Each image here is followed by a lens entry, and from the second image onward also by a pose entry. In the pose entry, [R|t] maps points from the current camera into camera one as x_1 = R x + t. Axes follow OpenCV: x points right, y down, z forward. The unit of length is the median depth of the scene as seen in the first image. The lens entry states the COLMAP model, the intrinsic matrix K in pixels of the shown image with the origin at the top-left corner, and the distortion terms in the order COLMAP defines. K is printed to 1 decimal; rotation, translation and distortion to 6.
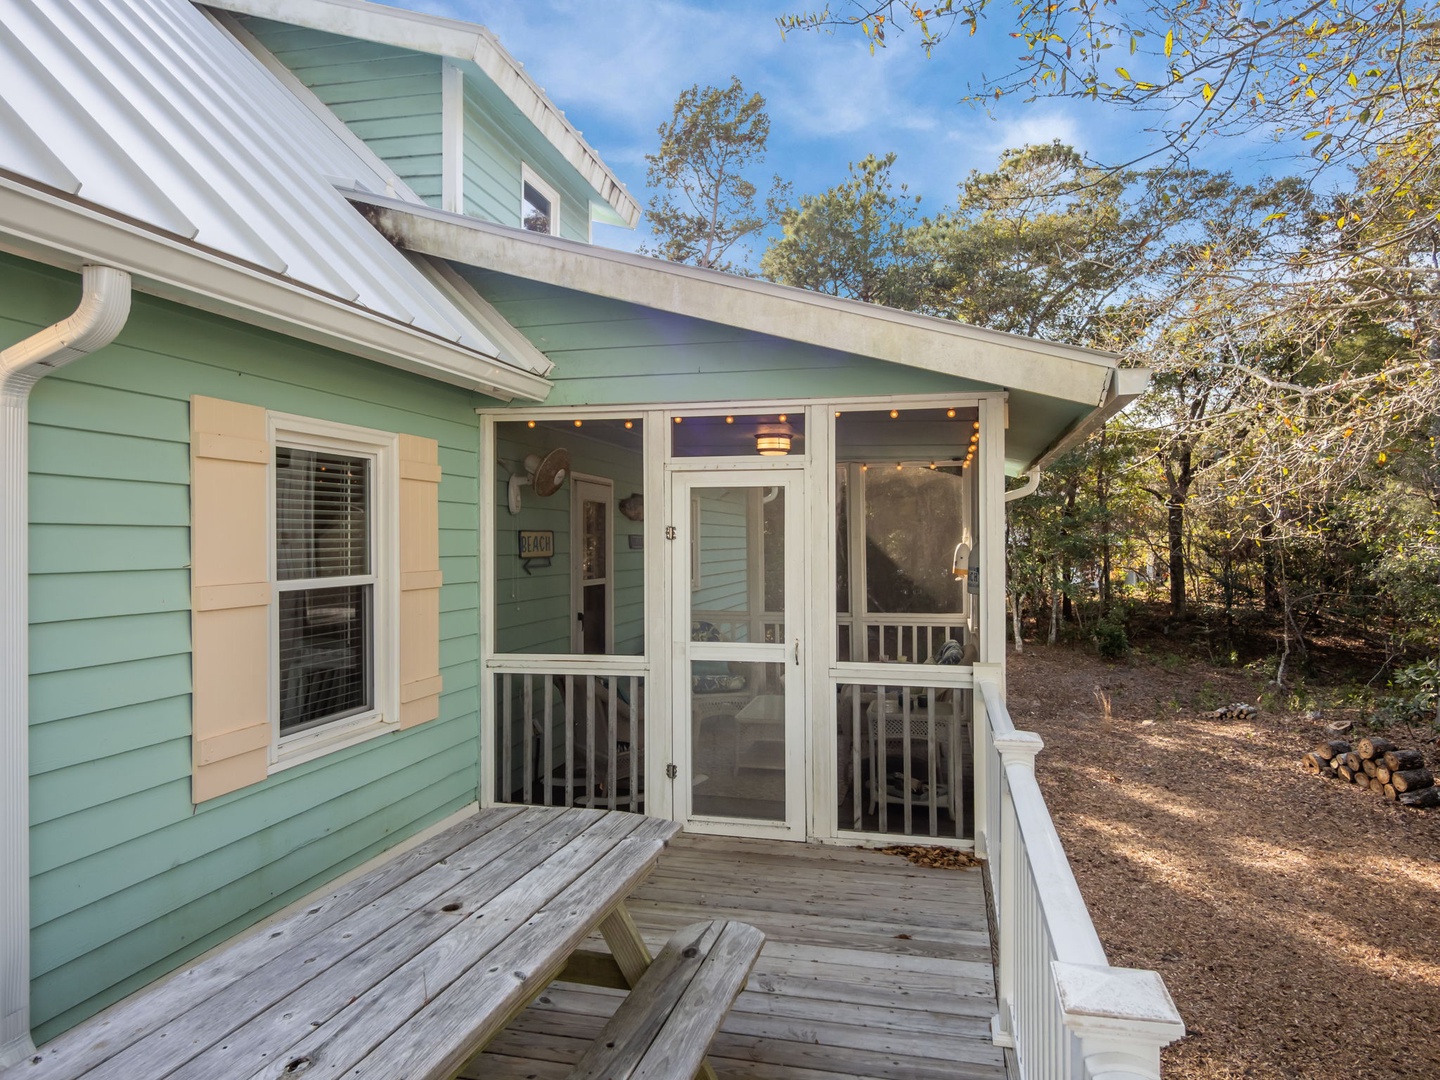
lens RADIAL K [[932.6, 0, 720.0], [0, 932.6, 540.0], [0, 0, 1]] dist [0.000126, 0.000834]
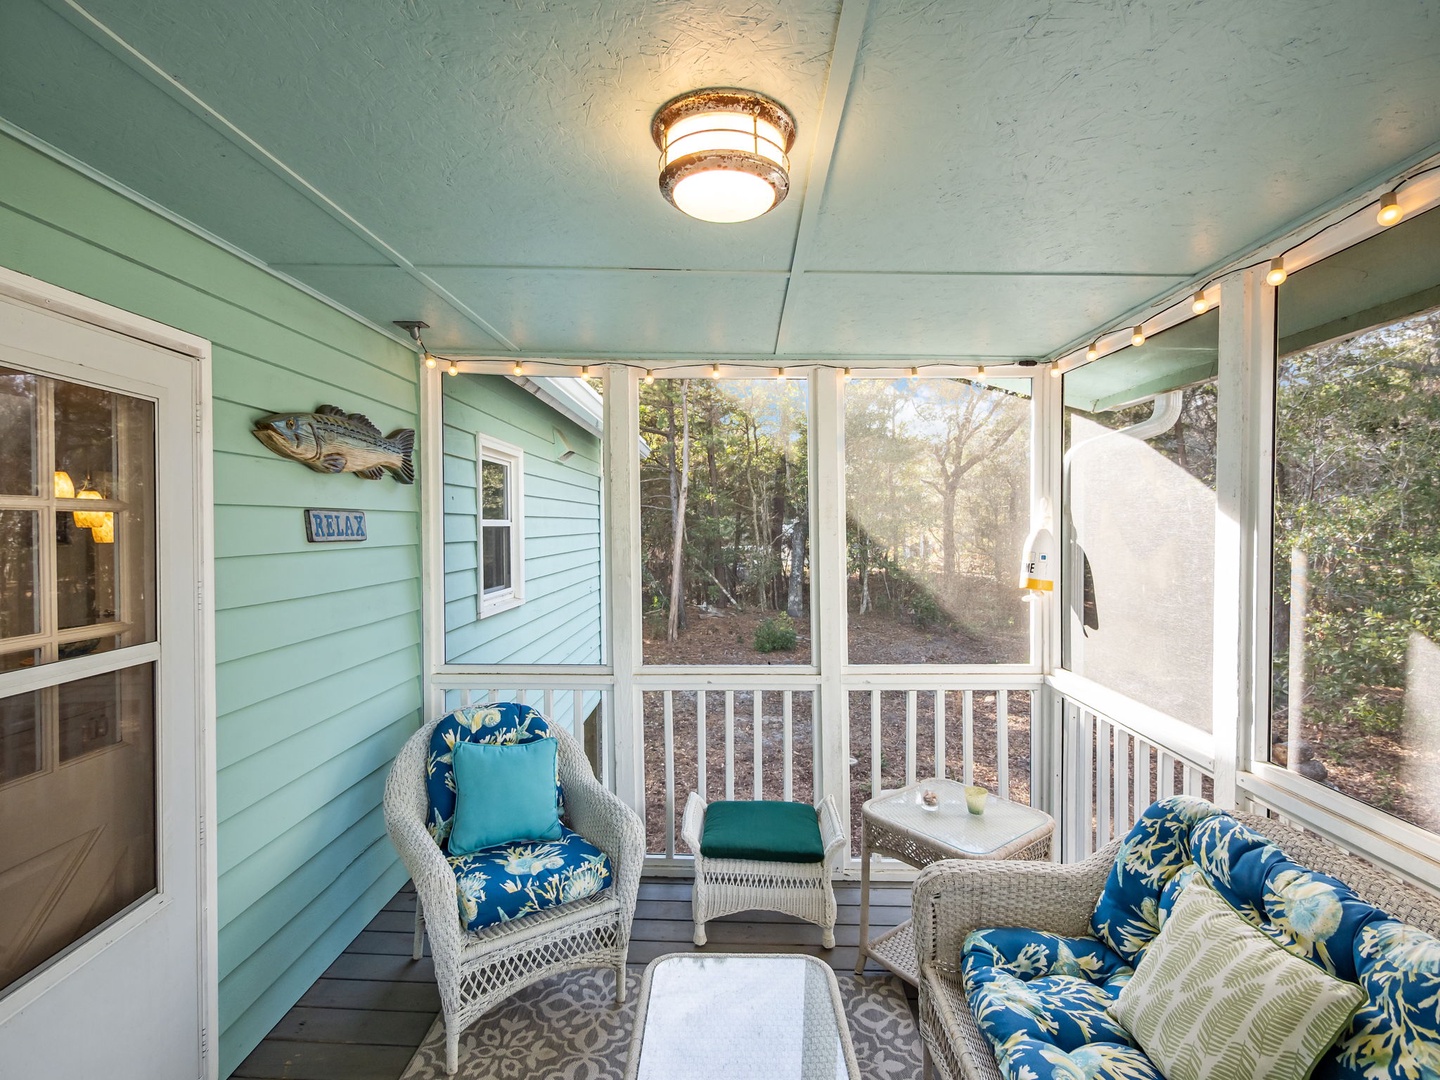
lens RADIAL K [[681.1, 0, 716.2], [0, 681.1, 531.8], [0, 0, 1]] dist [0.001237, 0.000014]
pose [[0.979206, -0.002291, 0.202857, 0.013847], [-0.000060, 0.999933, 0.011581, 0.001472], [-0.202870, -0.011353, 0.979140, 0.660913]]
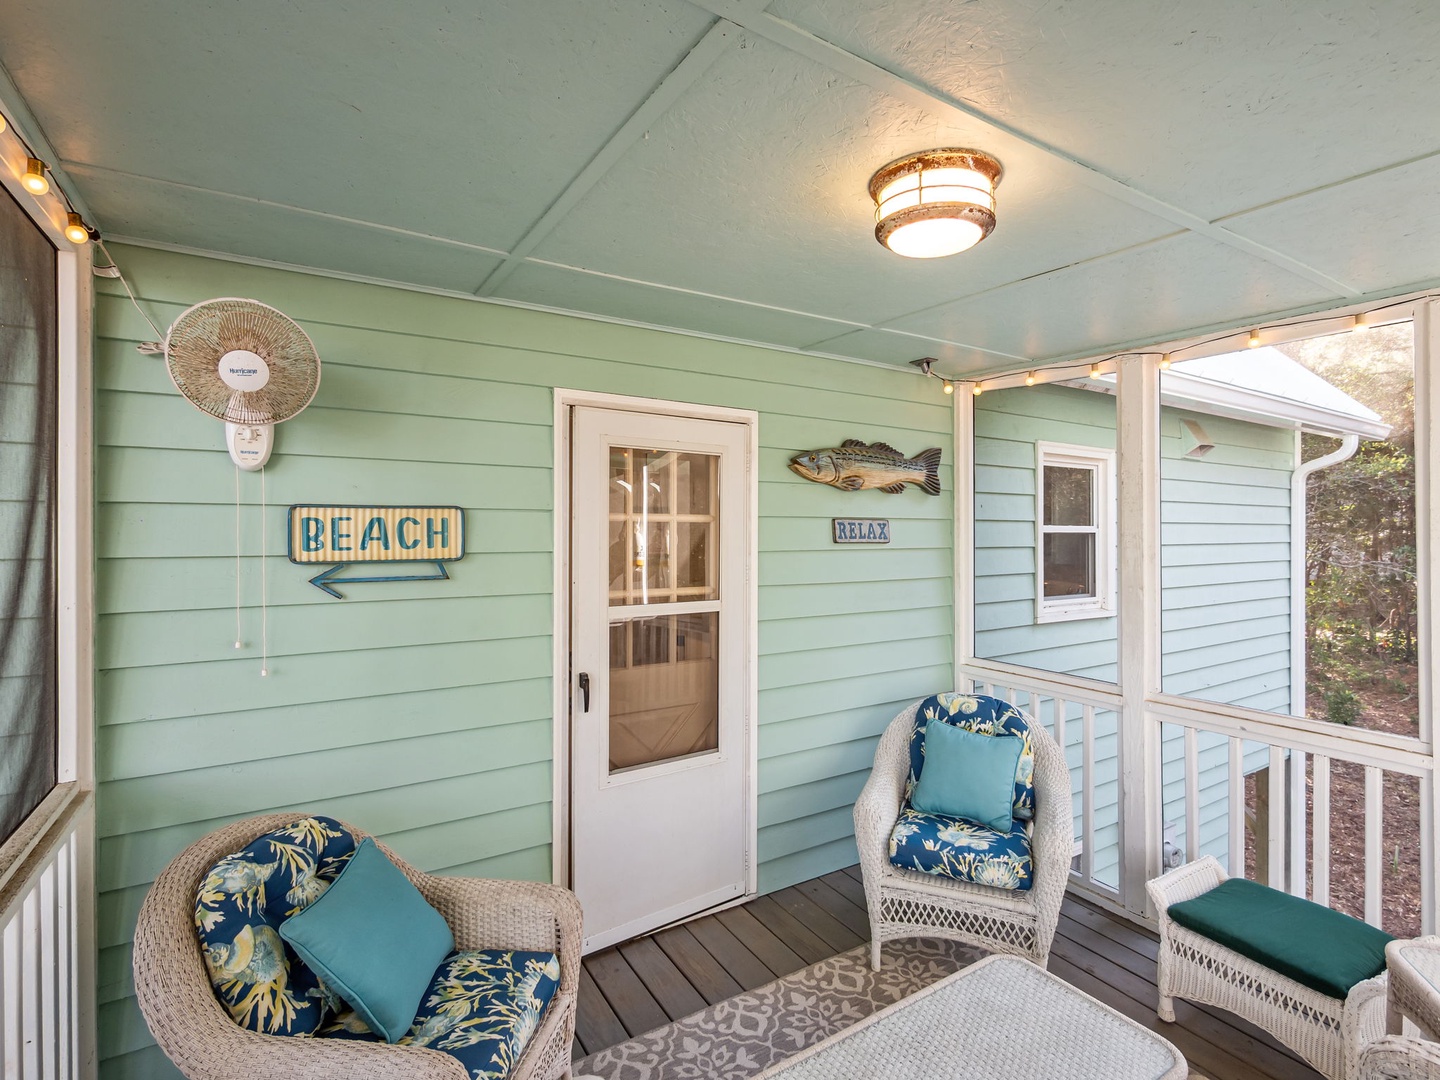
lens RADIAL K [[702.8, 0, 726.6], [0, 702.8, 534.7], [0, 0, 1]] dist [-0.003581, -0.000714]
pose [[0.712751, 0.008488, -0.701366, 0.138857], [-0.003127, 0.999955, 0.008924, 0.001079], [0.701411, -0.004168, 0.712745, 0.648284]]
